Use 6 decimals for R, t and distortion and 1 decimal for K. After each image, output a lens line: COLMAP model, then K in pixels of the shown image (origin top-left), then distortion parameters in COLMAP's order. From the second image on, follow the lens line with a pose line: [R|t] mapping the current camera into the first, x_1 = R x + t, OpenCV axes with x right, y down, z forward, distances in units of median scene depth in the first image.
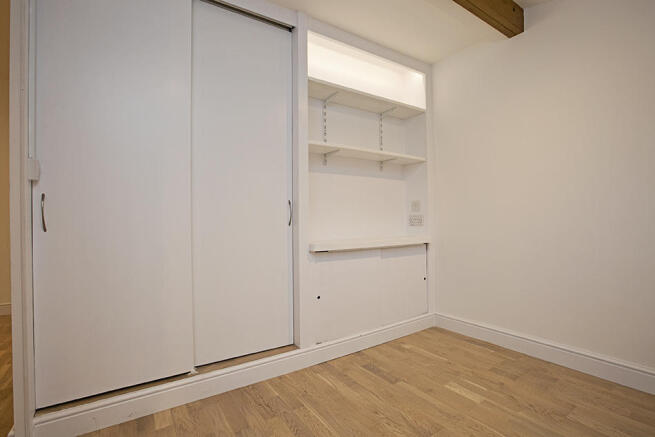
lens RADIAL K [[300.8, 0, 325.6], [0, 300.8, 220.2], [0, 0, 1]] dist [-0.029384, 0.005922]
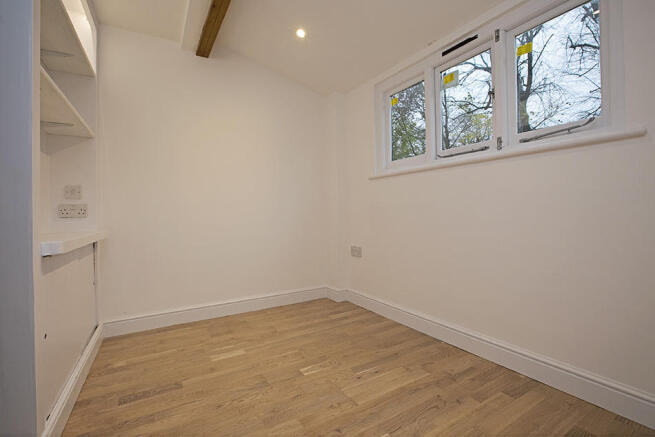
lens RADIAL K [[300.8, 0, 327.5], [0, 300.8, 215.2], [0, 0, 1]] dist [-0.029384, 0.005922]
pose [[0.069549, 0.002166, 0.997576, -0.549676], [0.011588, 0.999928, -0.002979, 0.028402], [-0.997511, 0.011767, 0.069519, 0.418838]]
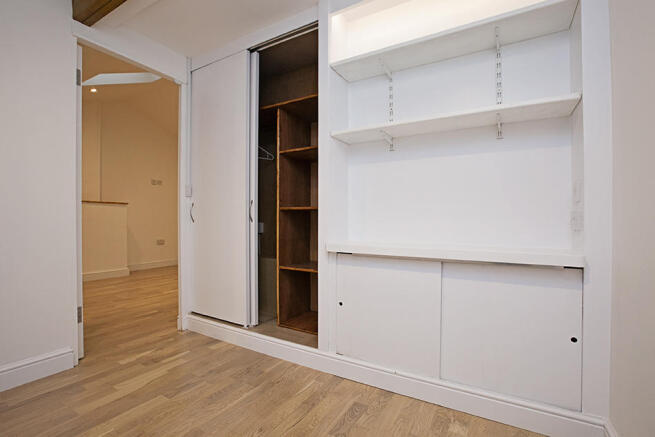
lens RADIAL K [[300.8, 0, 327.0], [0, 300.8, 221.9], [0, 0, 1]] dist [-0.029384, 0.005922]
pose [[0.450245, 0.010289, -0.892846, 0.763263], [-0.010505, 0.999925, 0.006226, 0.006846], [0.892843, 0.006576, 0.450320, 0.557137]]
